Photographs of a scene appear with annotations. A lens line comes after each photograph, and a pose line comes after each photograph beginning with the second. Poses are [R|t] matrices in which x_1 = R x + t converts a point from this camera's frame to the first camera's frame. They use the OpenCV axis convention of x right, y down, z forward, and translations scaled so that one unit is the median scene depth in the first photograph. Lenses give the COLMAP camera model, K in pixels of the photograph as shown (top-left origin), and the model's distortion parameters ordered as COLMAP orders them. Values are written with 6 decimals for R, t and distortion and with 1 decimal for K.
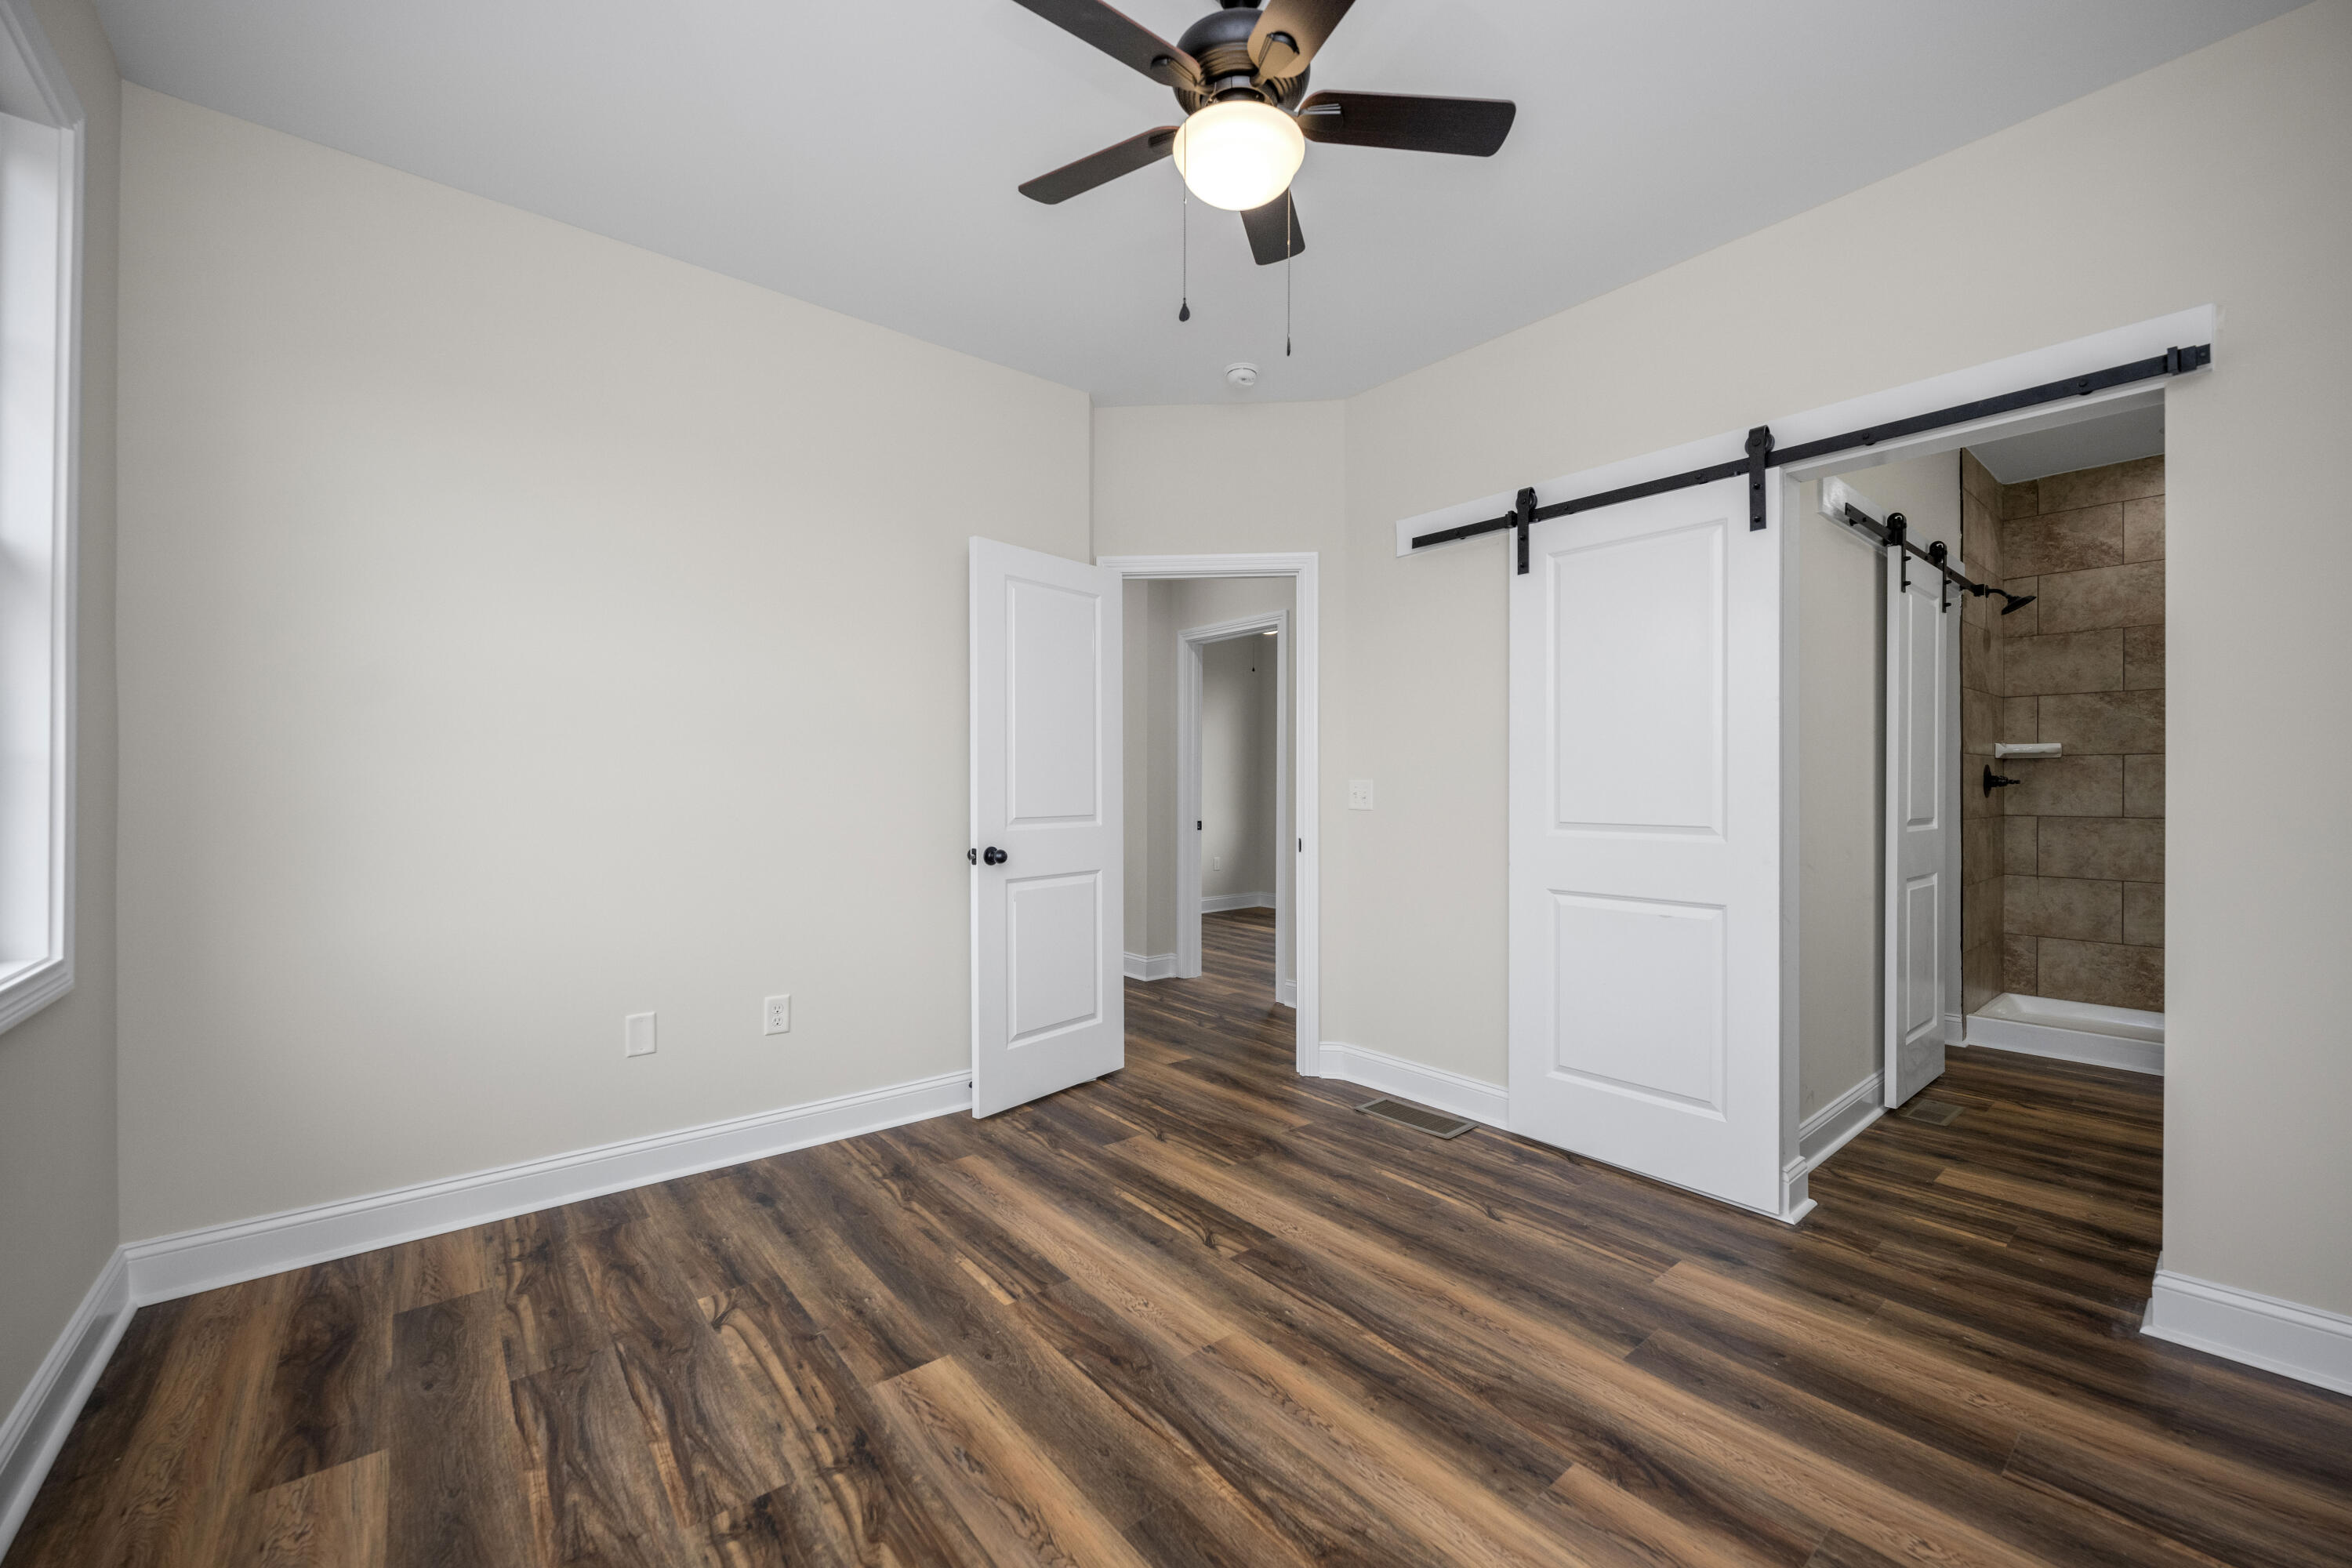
lens RADIAL K [[943.5, 0, 1183.7], [0, 943.5, 775.8], [0, 0, 1]] dist [-0.000326, -0.000141]
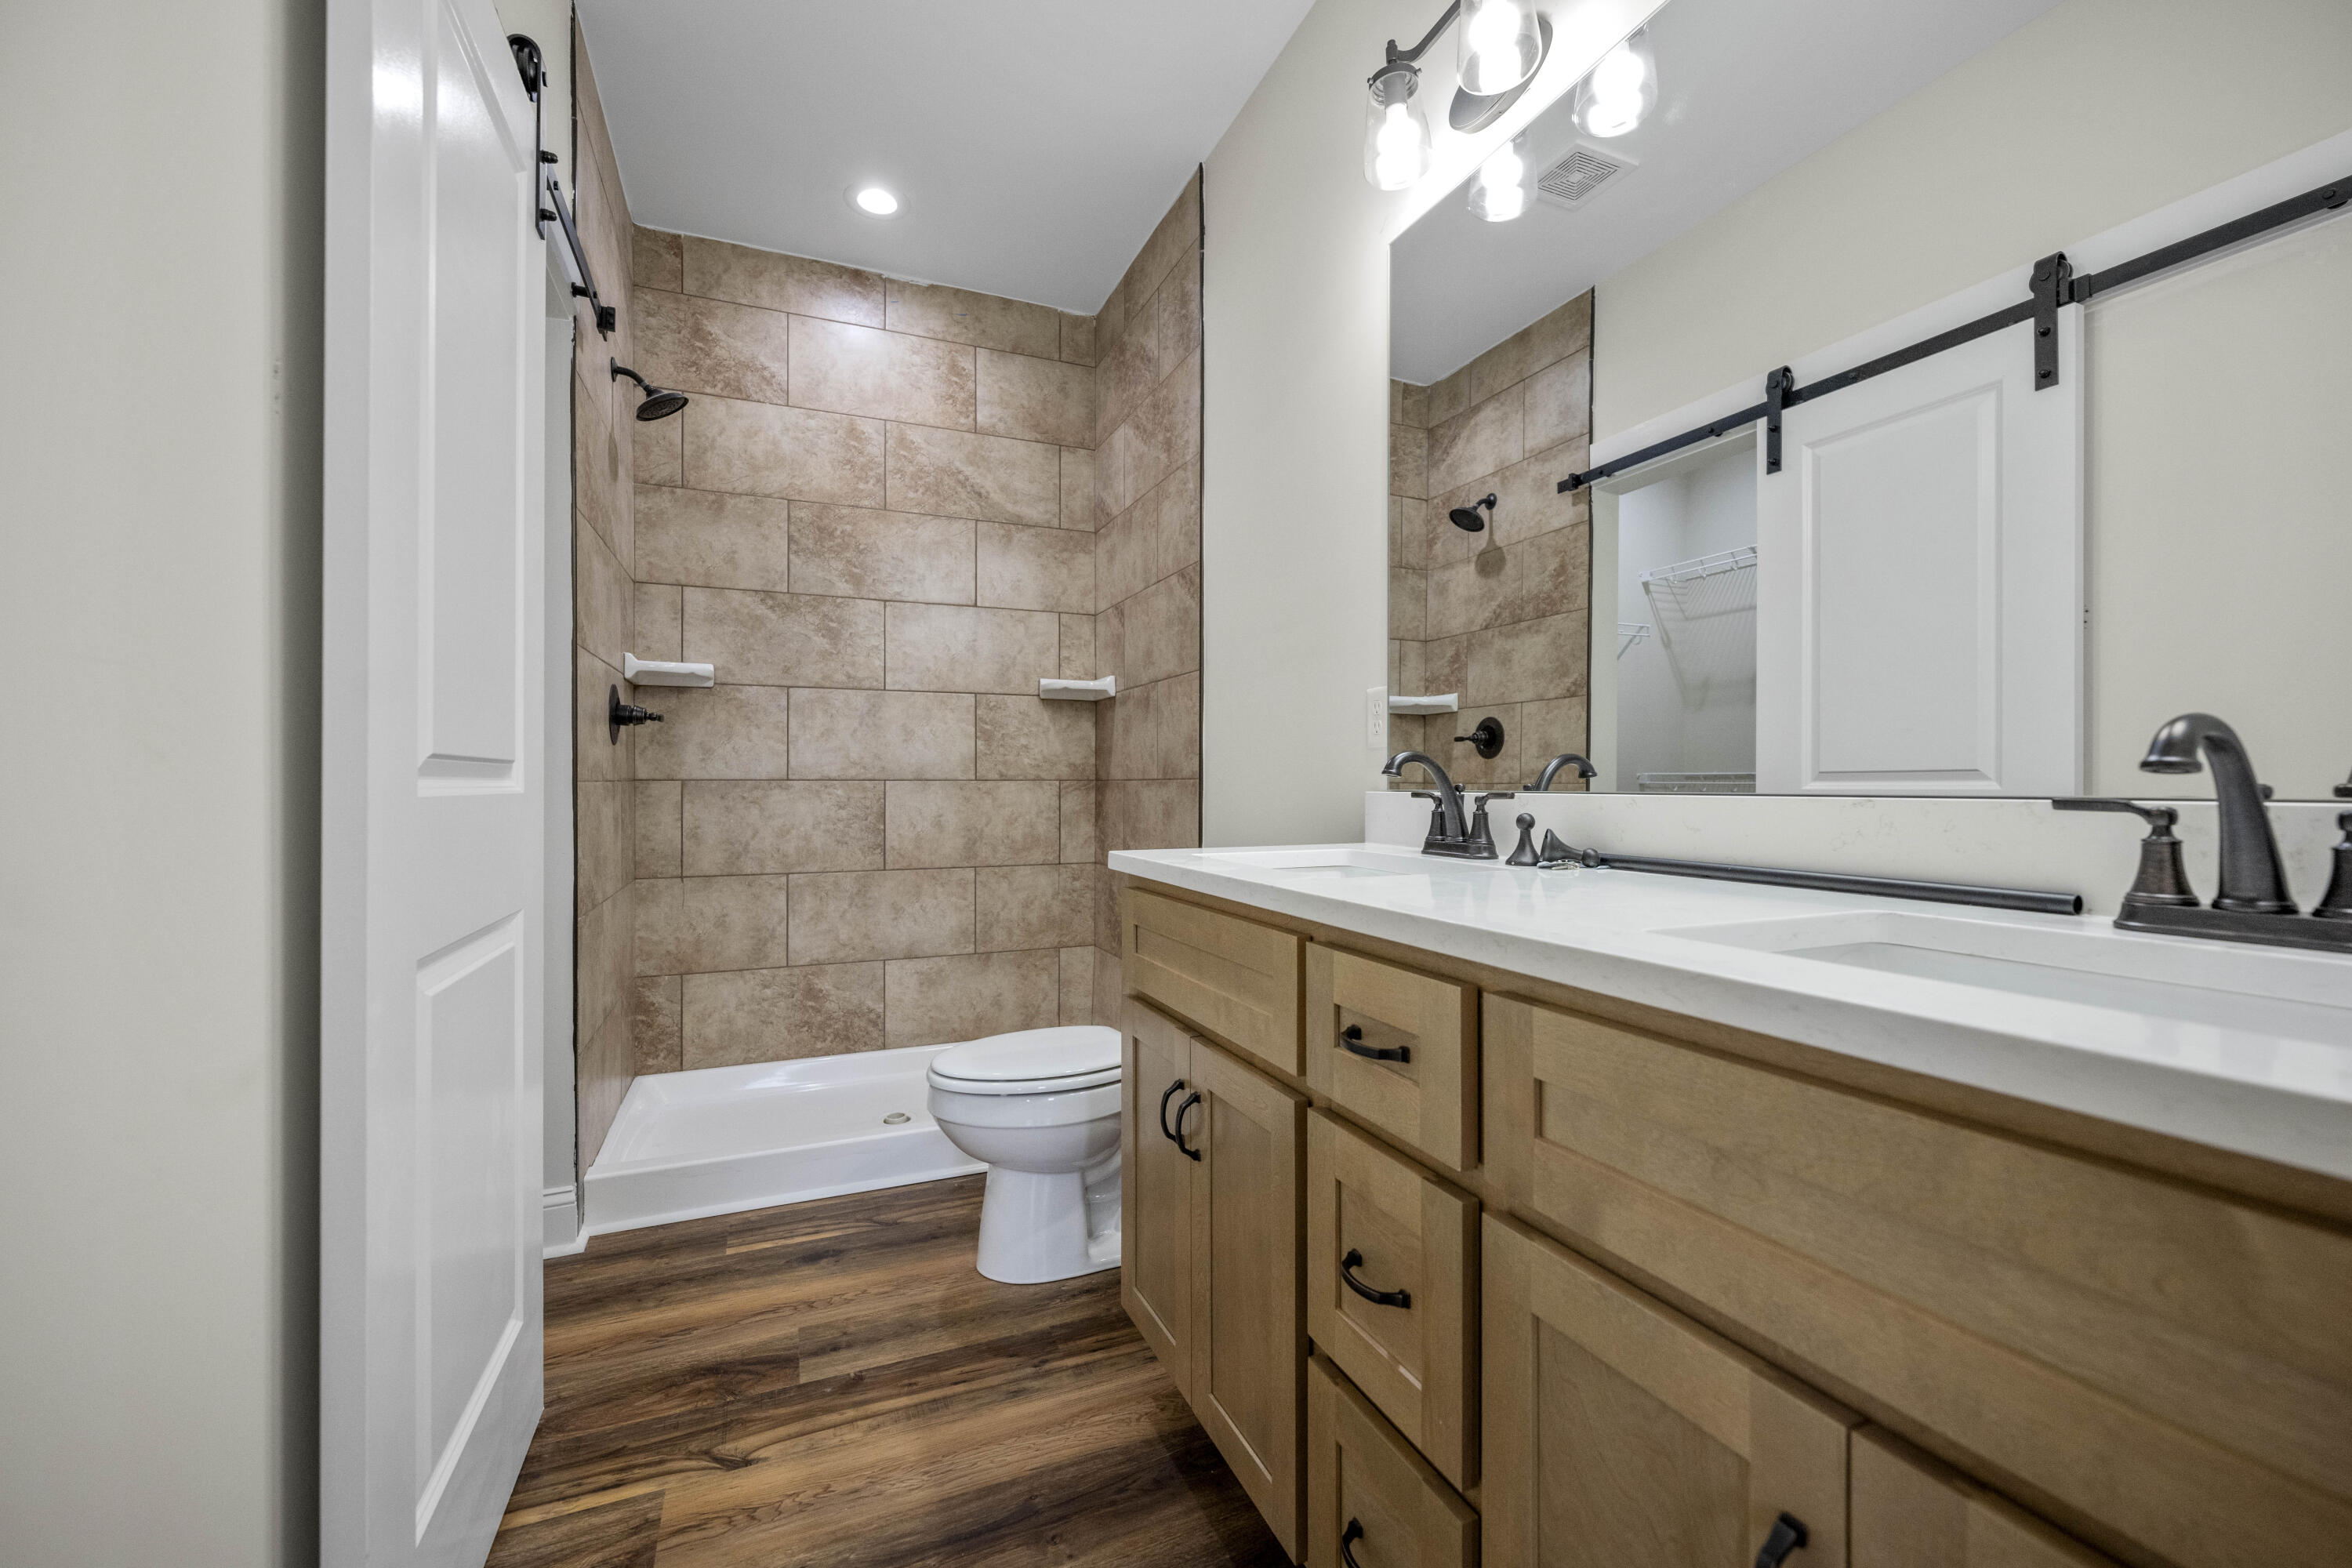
lens RADIAL K [[943.5, 0, 1165.2], [0, 943.5, 785.5], [0, 0, 1]] dist [-0.000326, -0.000141]
pose [[0.303083, -0.007970, 0.952931, 0.423776], [-0.005366, 0.999935, 0.010070, 0.039322], [-0.952949, -0.008165, 0.303020, 0.525603]]
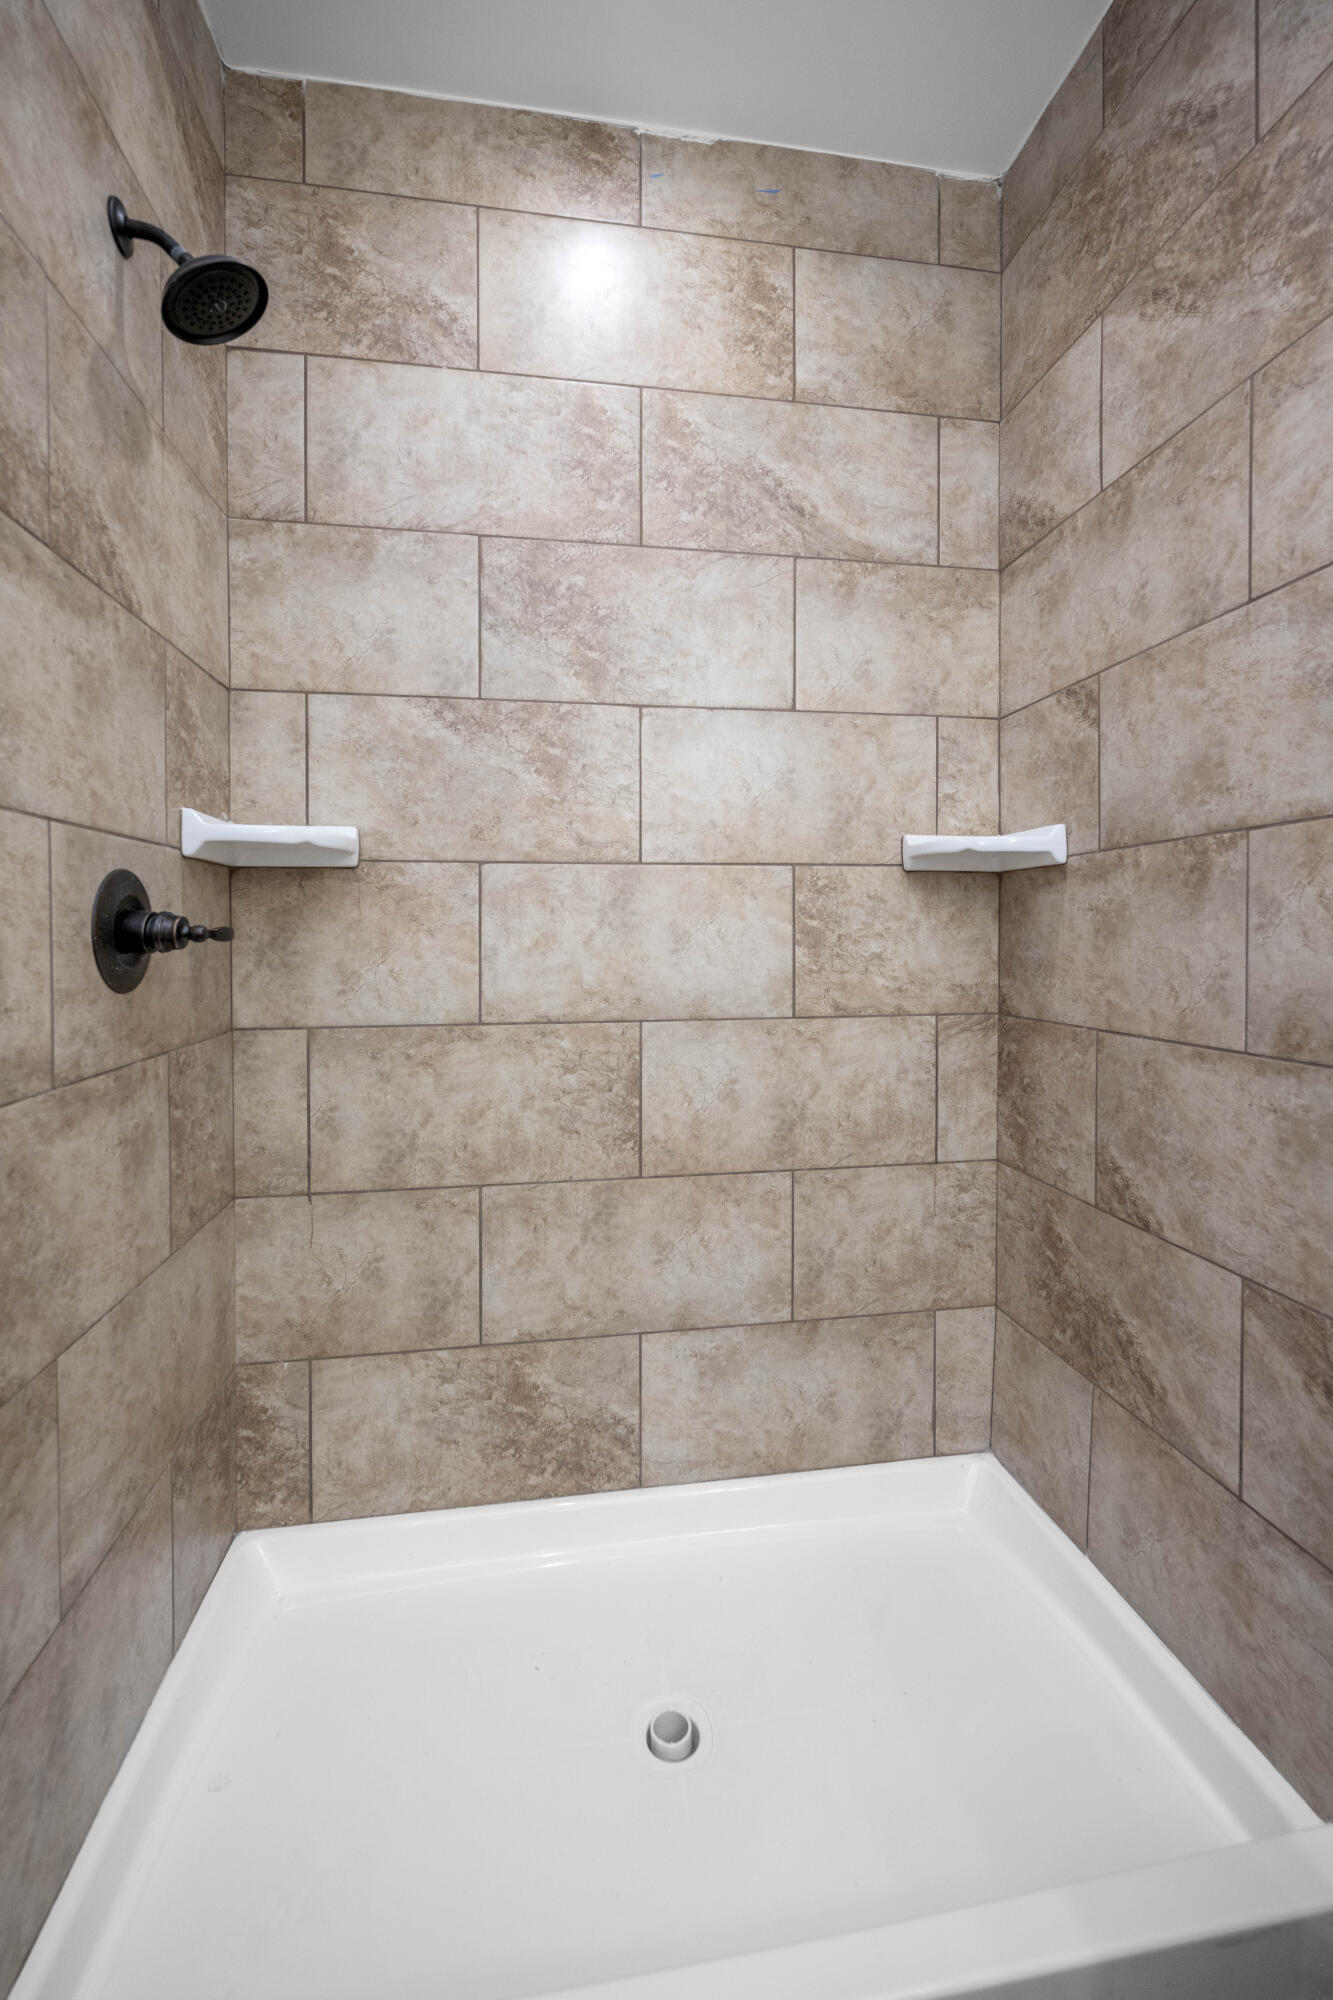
lens RADIAL K [[802.3, 0, 629.4], [0, 802.3, 946.4], [0, 0, 1]] dist [-0.000326, -0.000141]
pose [[0.549753, -0.020565, 0.835074, 0.738351], [-0.001434, 0.999672, 0.025562, 0.003529], [-0.835326, -0.015251, 0.549544, 0.751134]]
